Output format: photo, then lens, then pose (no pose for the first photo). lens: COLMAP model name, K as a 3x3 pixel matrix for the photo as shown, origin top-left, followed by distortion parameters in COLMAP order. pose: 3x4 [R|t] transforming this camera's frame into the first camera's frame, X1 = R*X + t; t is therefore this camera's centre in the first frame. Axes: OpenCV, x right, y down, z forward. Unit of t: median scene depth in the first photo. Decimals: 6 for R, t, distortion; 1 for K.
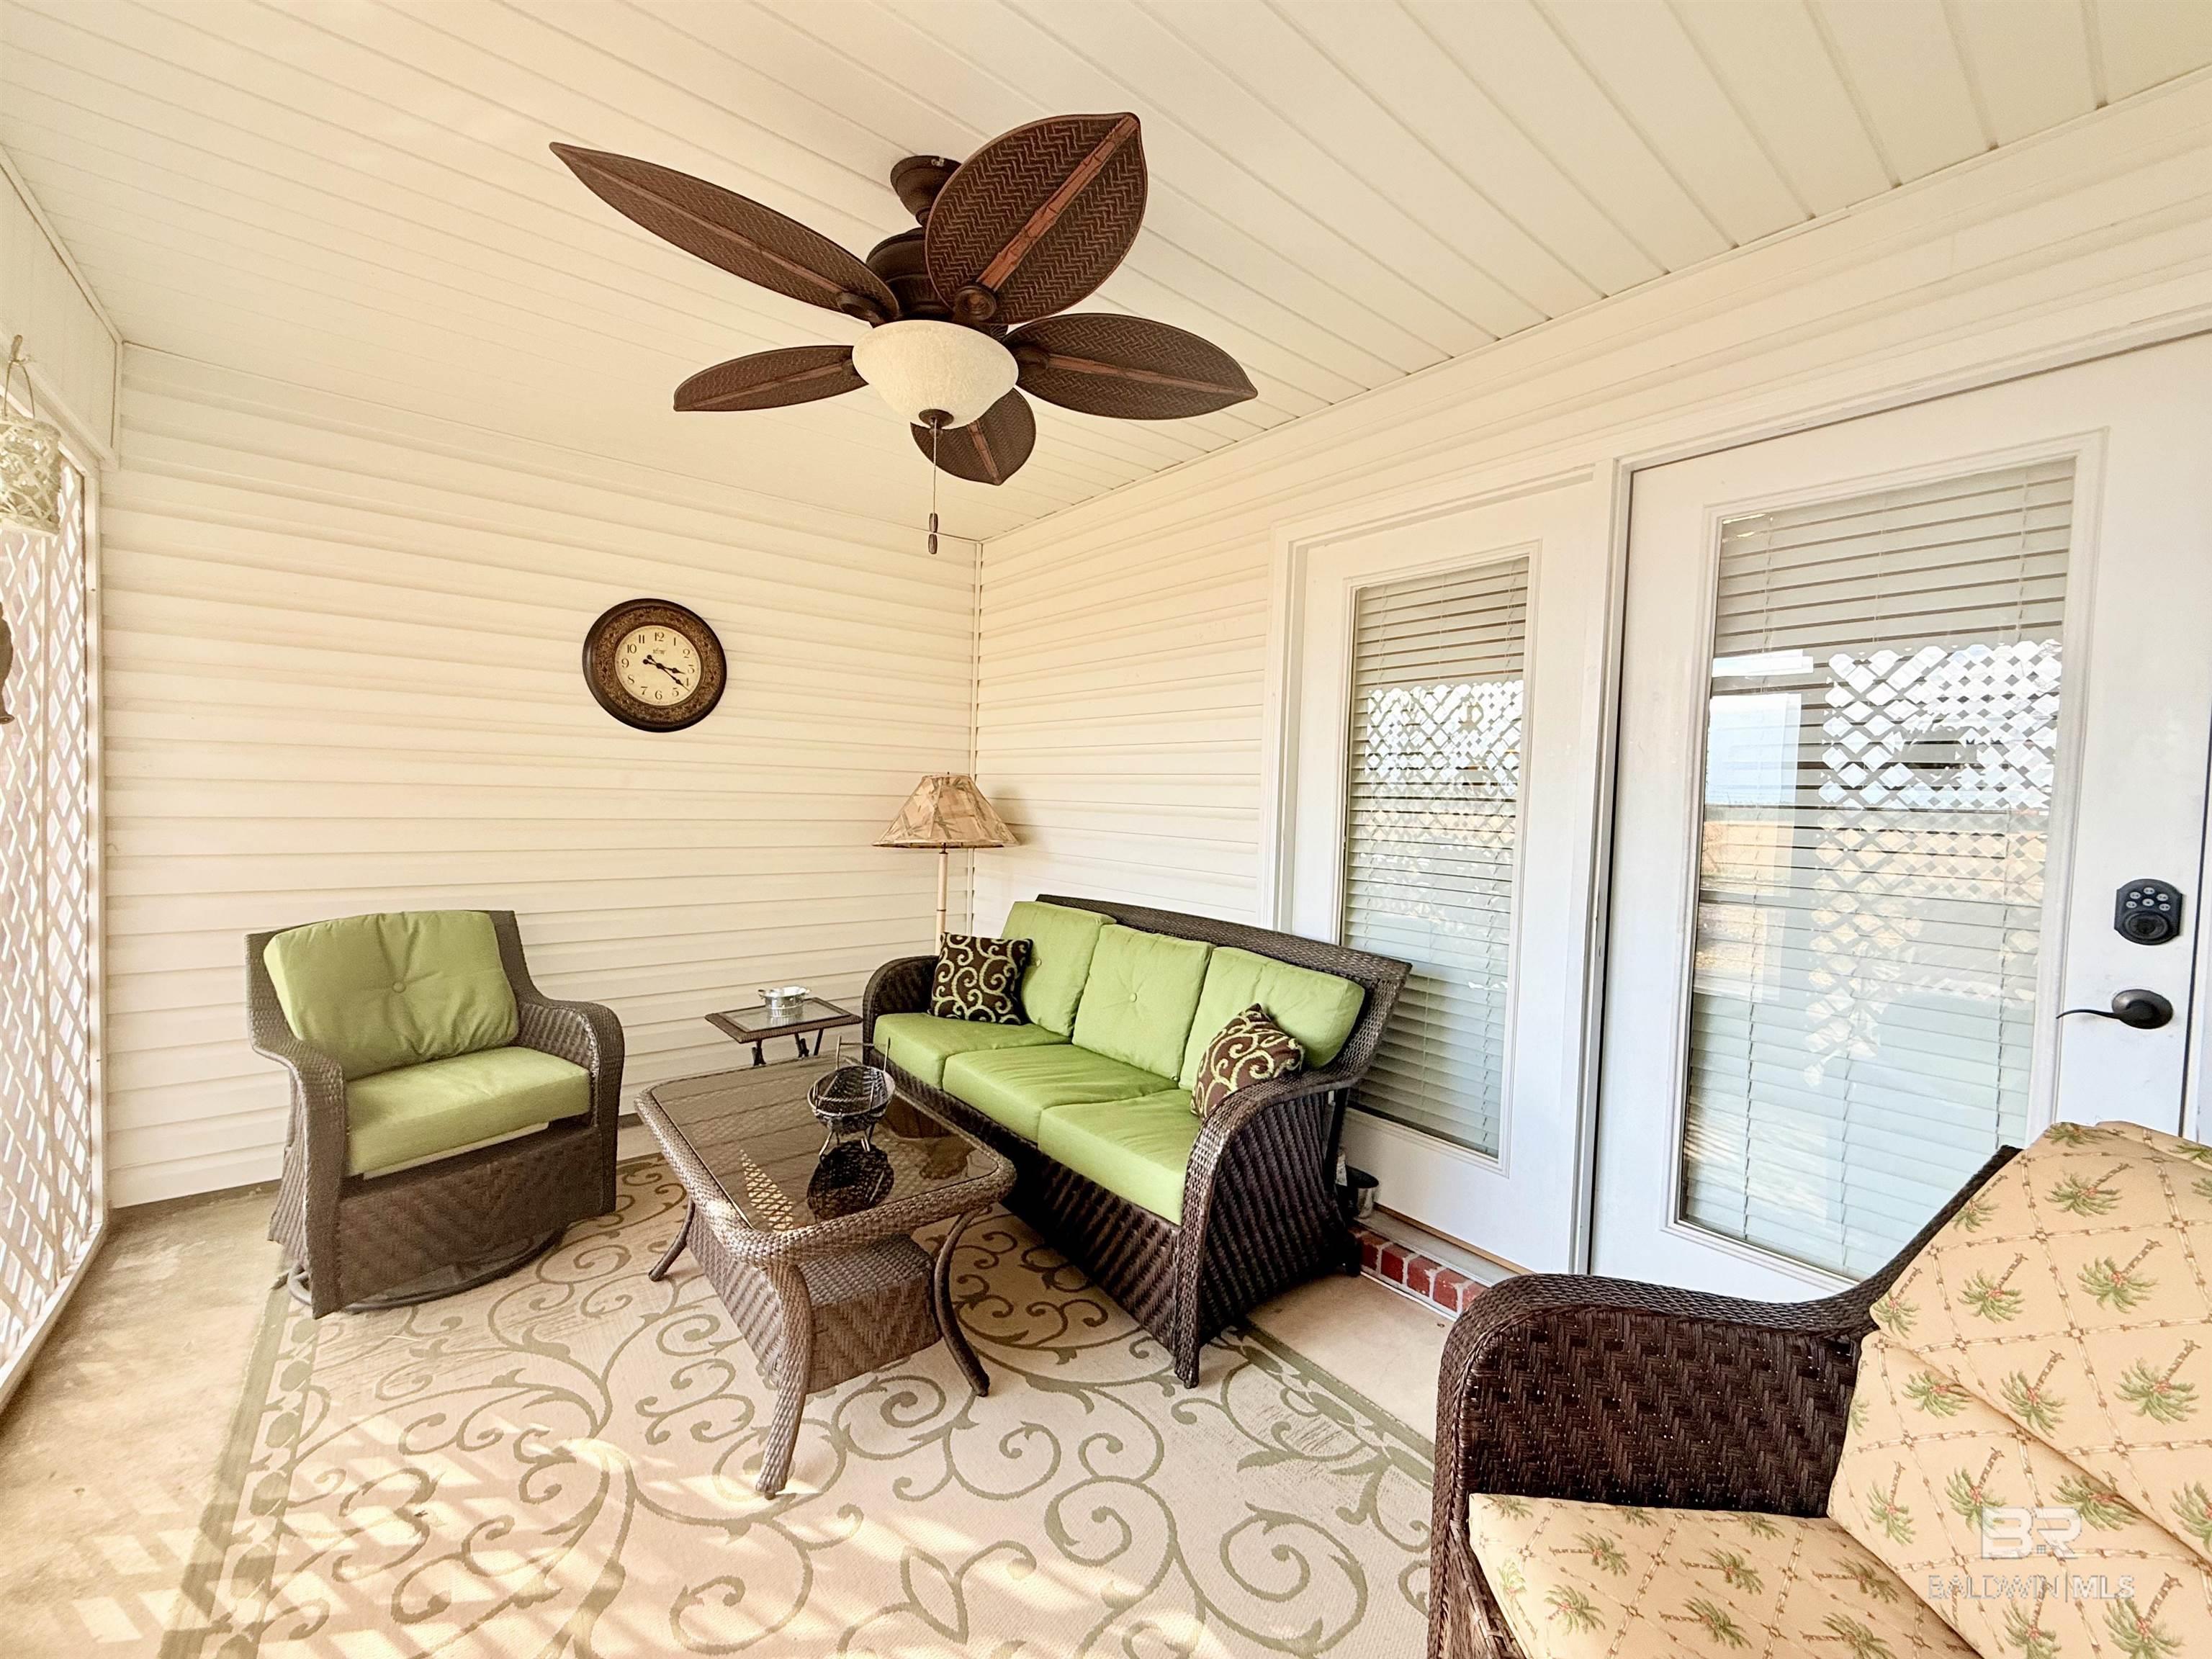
lens RADIAL K [[884.4, 0, 1101.4], [0, 884.4, 827.6], [0, 0, 1]] dist [0.000753, 0.000023]
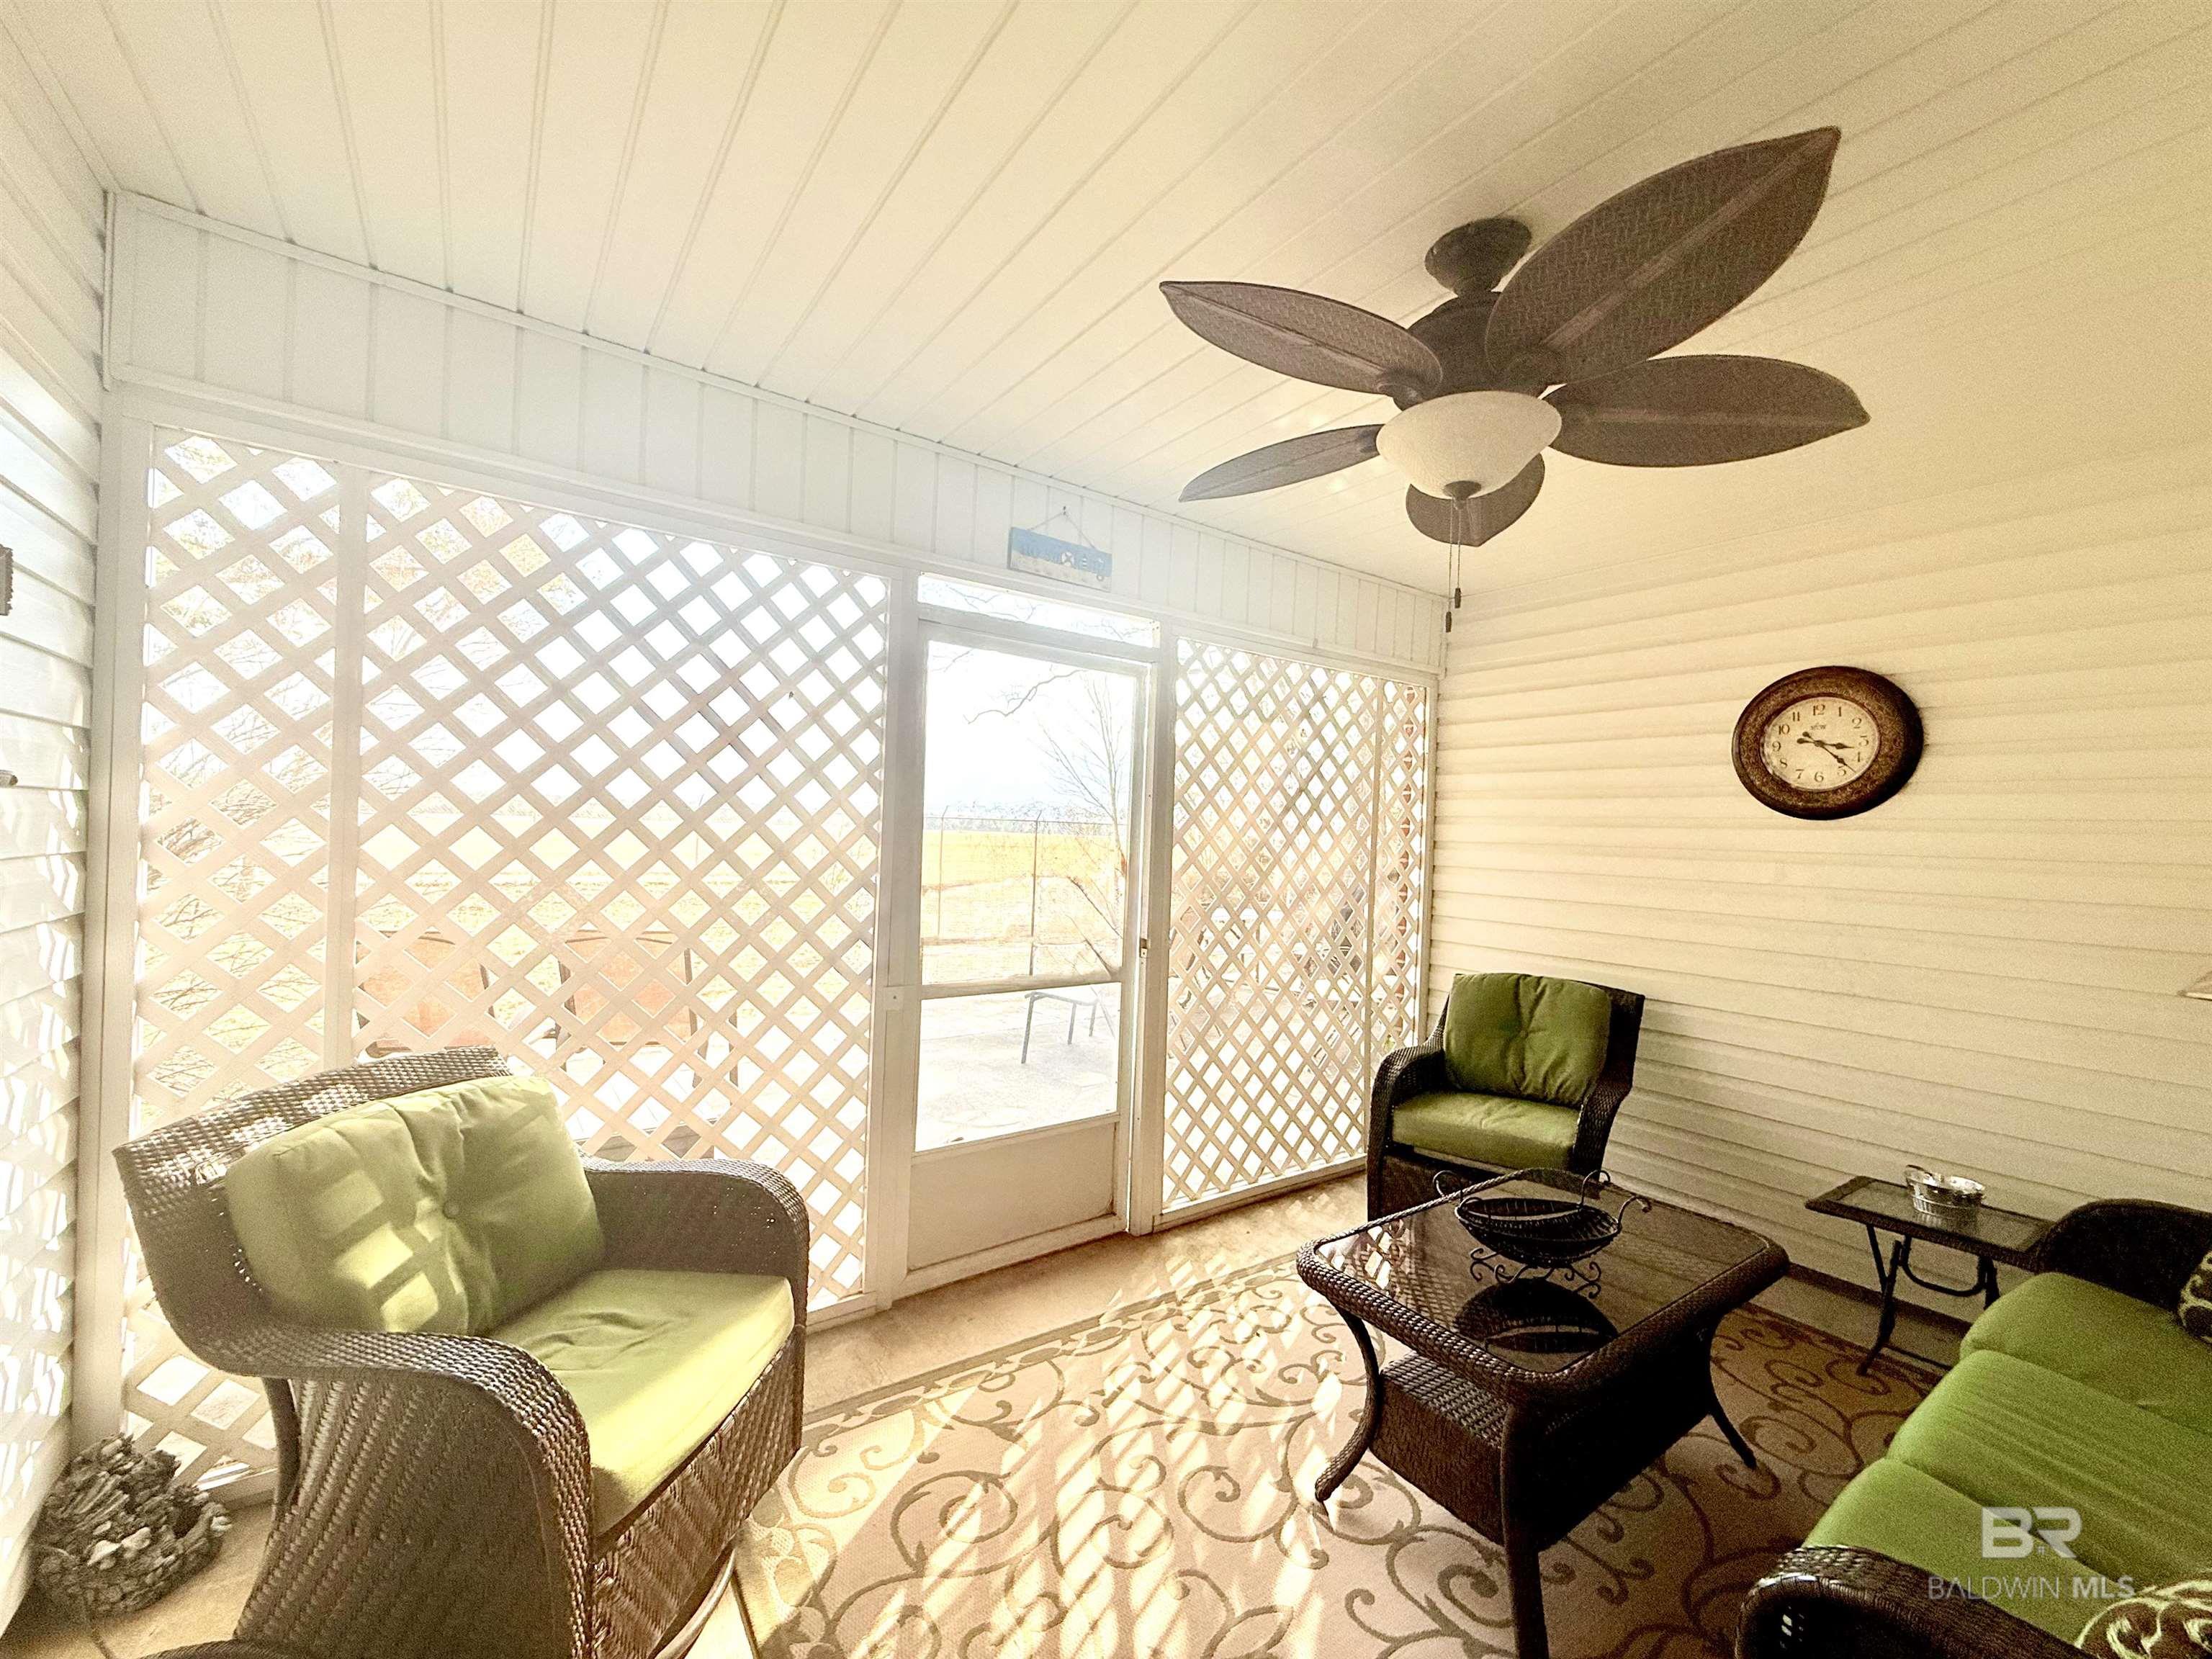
lens RADIAL K [[884.4, 0, 1101.3], [0, 884.4, 831.5], [0, 0, 1]] dist [0.000753, 0.000023]
pose [[-0.059096, -0.029554, -0.997815, 0.497286], [-0.071734, 0.997103, -0.025285, -0.031621], [0.995672, 0.070084, -0.061045, 0.450970]]
